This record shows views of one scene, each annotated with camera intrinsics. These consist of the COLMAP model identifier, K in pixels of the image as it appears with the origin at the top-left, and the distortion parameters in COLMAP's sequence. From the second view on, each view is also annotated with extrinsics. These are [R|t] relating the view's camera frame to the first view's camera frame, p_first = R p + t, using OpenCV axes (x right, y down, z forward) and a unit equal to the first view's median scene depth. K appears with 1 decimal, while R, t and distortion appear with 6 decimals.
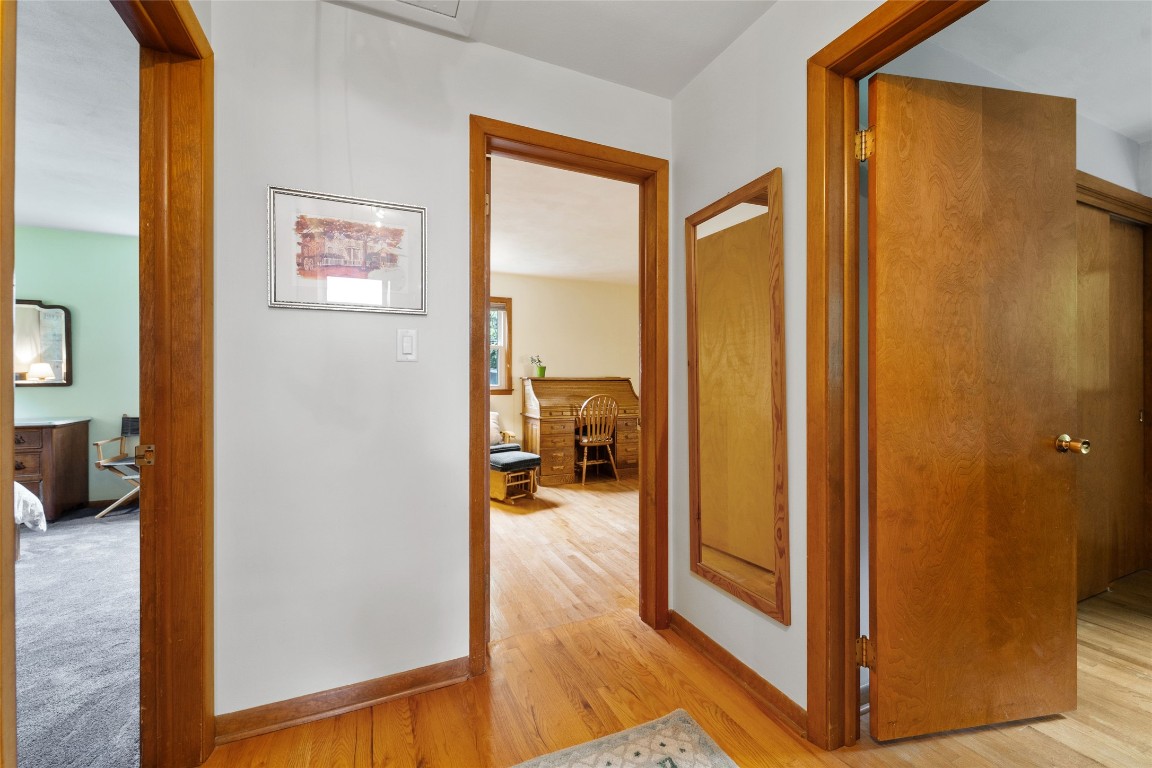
lens RADIAL K [[470.8, 0, 576.5], [0, 470.8, 383.5], [0, 0, 1]] dist [-0.001456, 0.000177]
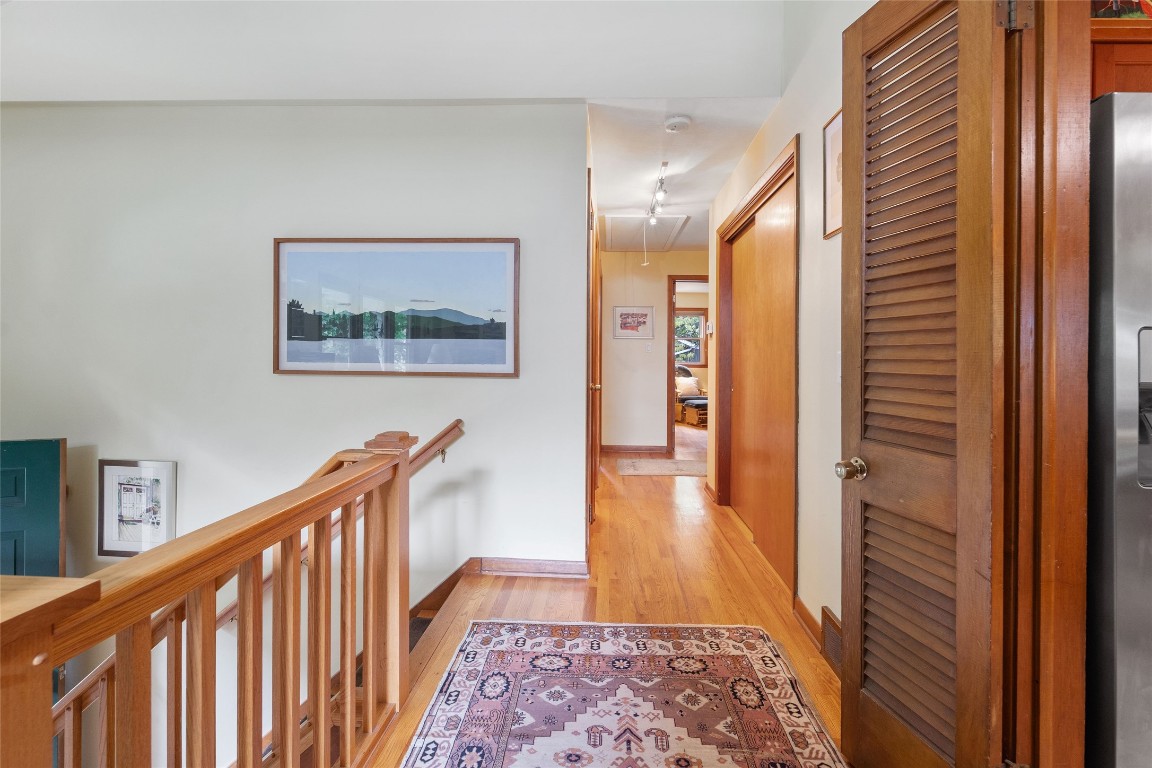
lens RADIAL K [[470.8, 0, 594.0], [0, 470.8, 358.4], [0, 0, 1]] dist [-0.001456, 0.000177]
pose [[0.905160, 0.000103, -0.425072, 0.722520], [-0.001452, 0.999995, -0.002848, 0.004836], [0.425069, 0.003195, 0.905155, -2.231402]]
